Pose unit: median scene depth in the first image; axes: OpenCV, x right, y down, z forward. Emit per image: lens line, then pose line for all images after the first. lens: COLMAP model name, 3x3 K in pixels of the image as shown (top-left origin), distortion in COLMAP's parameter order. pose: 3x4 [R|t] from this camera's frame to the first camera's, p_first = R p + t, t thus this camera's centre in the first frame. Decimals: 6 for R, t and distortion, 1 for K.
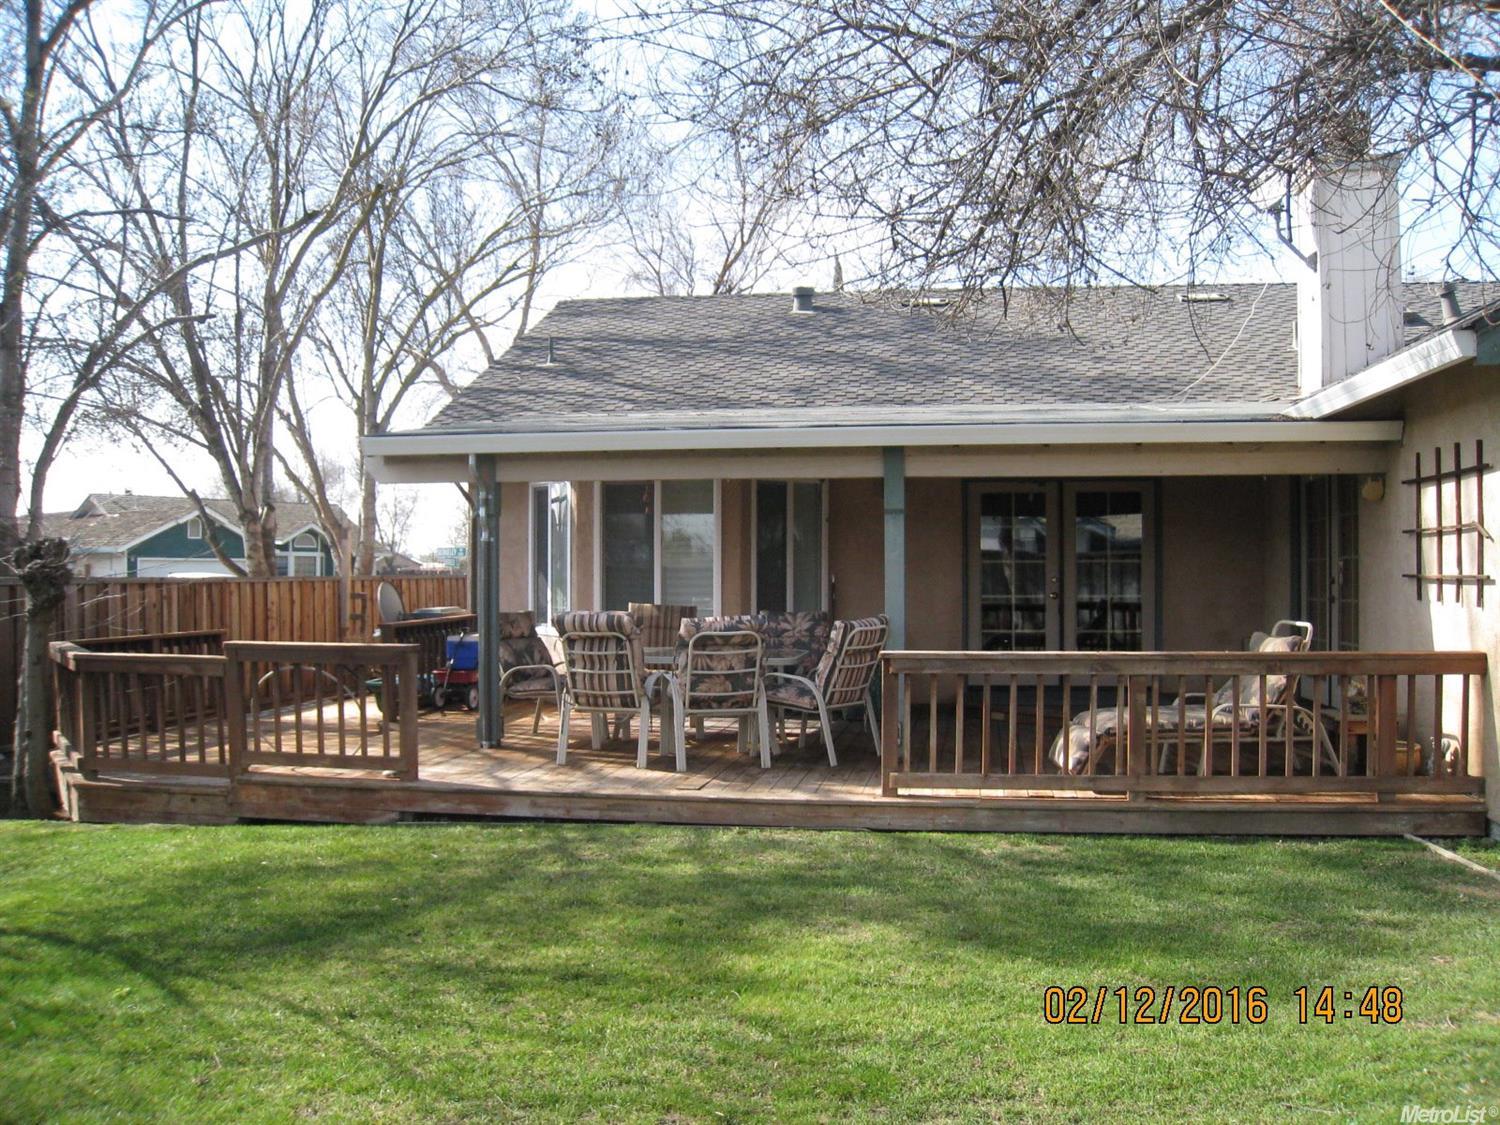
lens RADIAL K [[1234.2, 0, 751.6], [0, 1234.2, 558.1], [0, 0, 1]] dist [-0.145722, 0.090754]
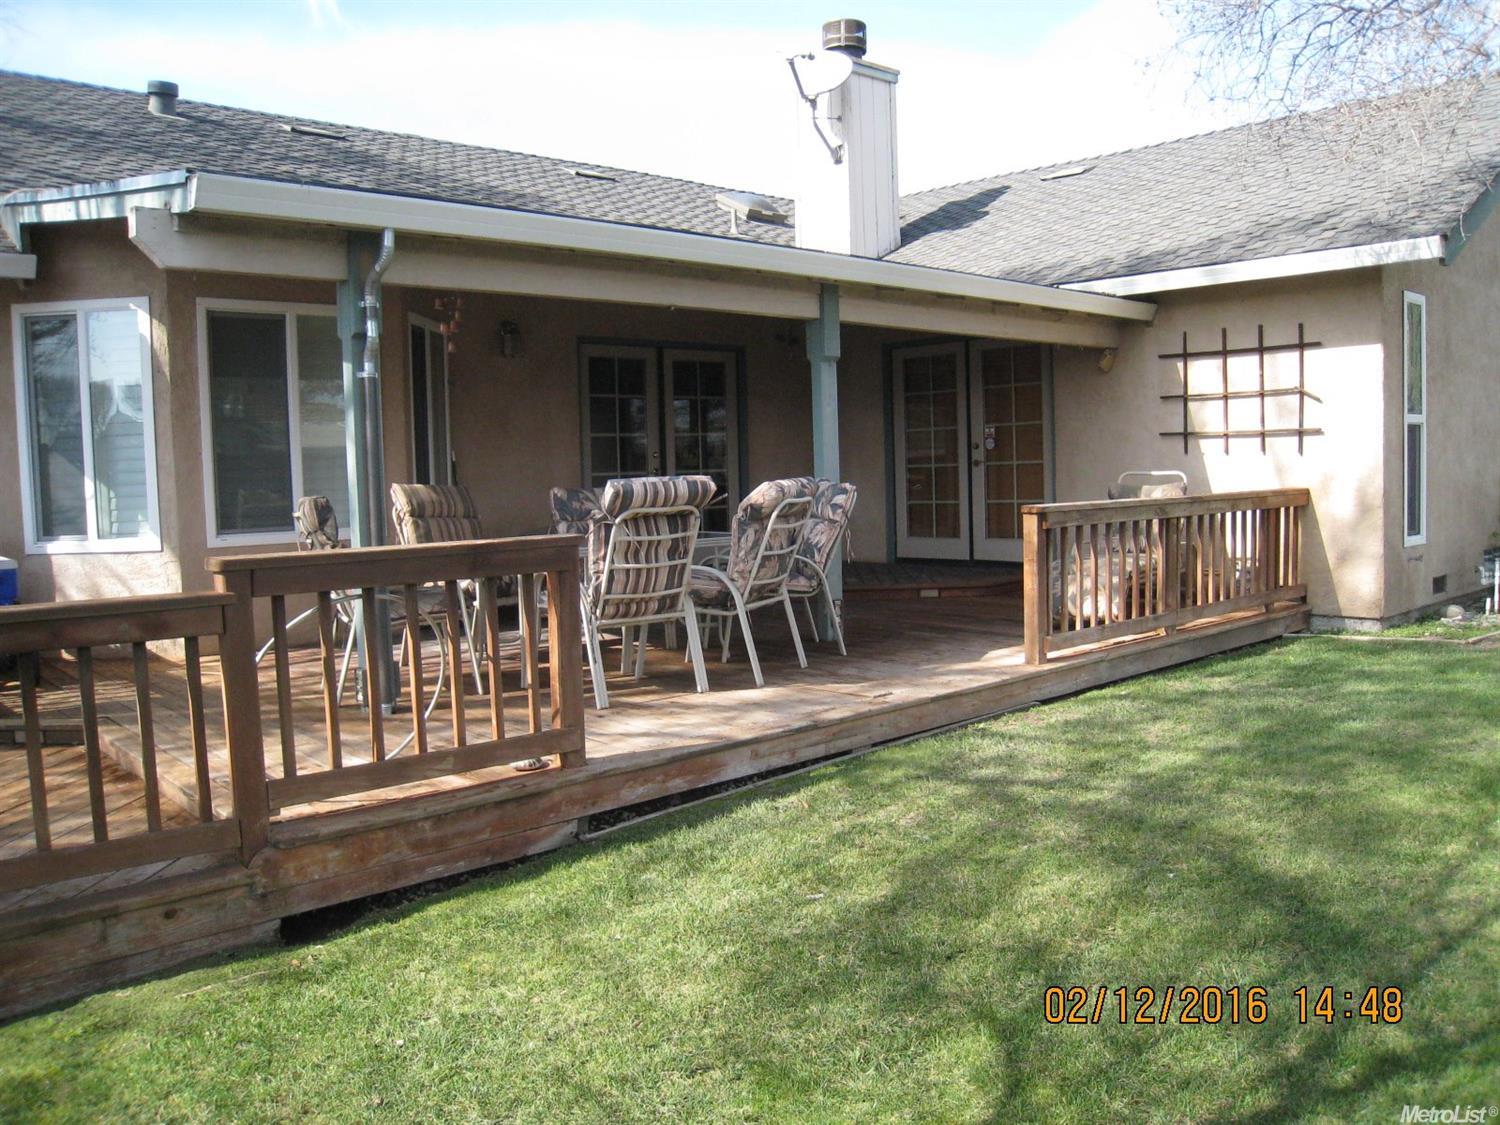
lens RADIAL K [[1234.2, 0, 789.6], [0, 1234.2, 560.1], [0, 0, 1]] dist [-0.145722, 0.090754]
pose [[0.604611, -0.074140, 0.793063, -0.686085], [0.016171, 0.996596, 0.080839, 0.037511], [-0.796357, -0.036051, 0.603752, 0.562245]]
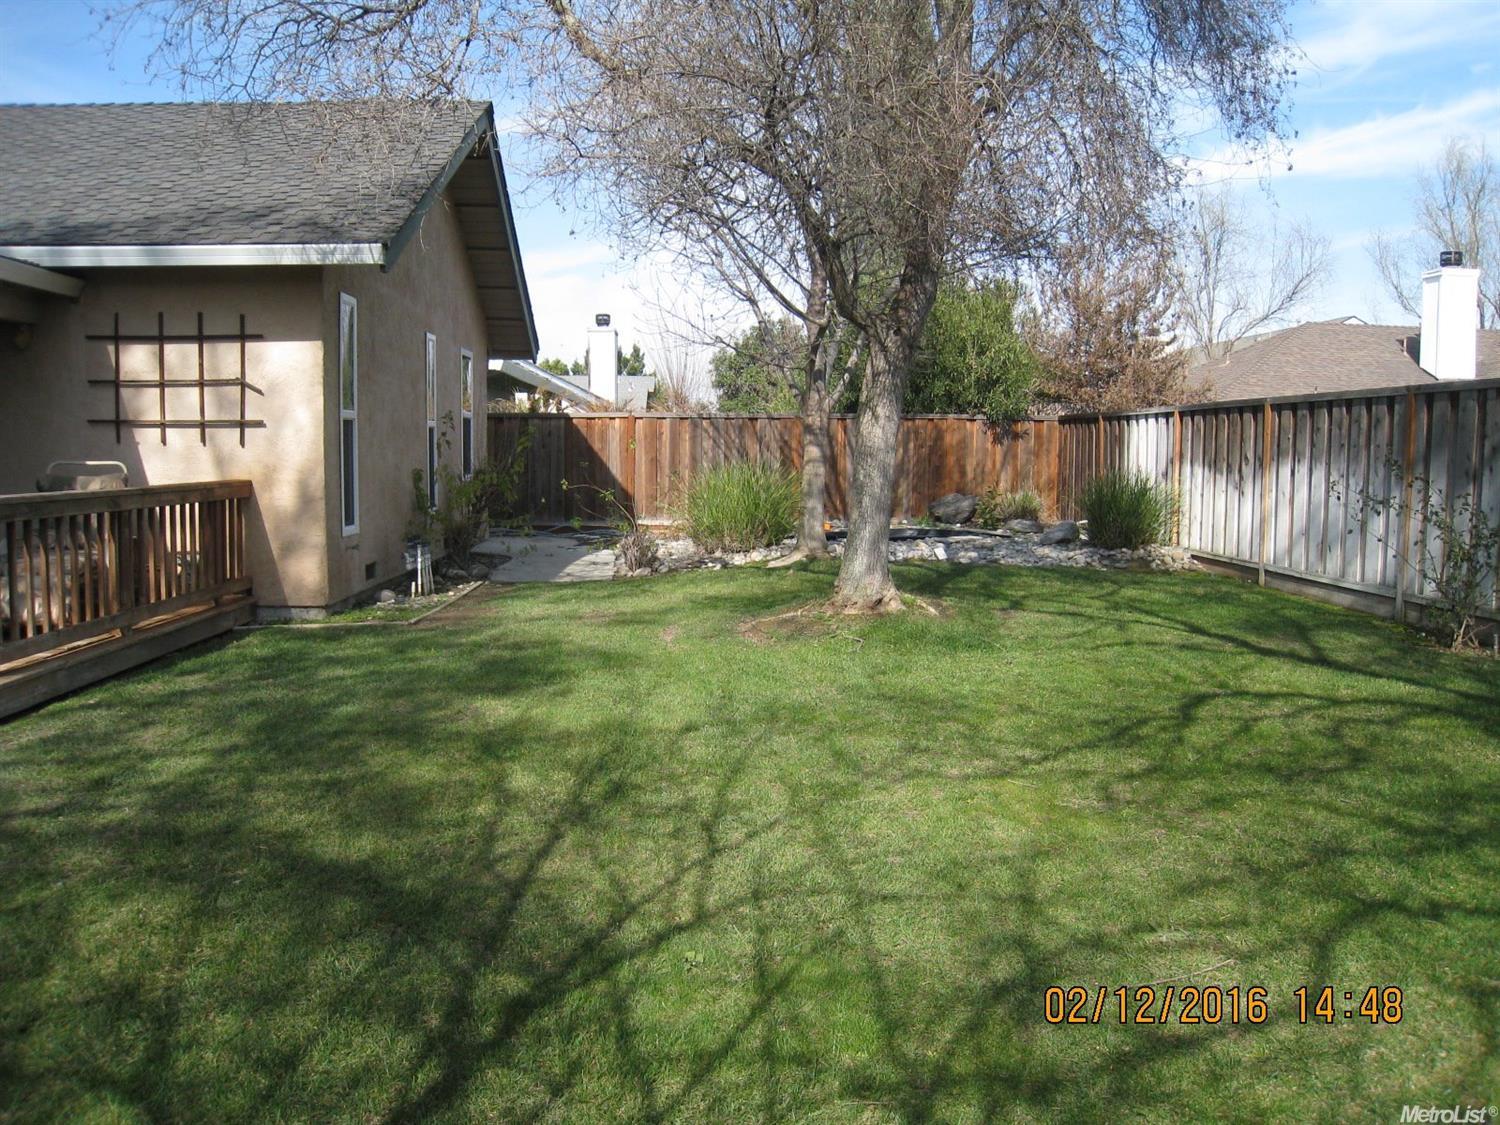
lens RADIAL K [[1234.2, 0, 749.4], [0, 1234.2, 560.4], [0, 0, 1]] dist [-0.145722, 0.090754]
pose [[-0.197075, -0.087181, 0.976505, -0.694725], [-0.020865, 0.996186, 0.084727, 0.039053], [-0.980166, -0.003677, -0.198142, 0.627459]]
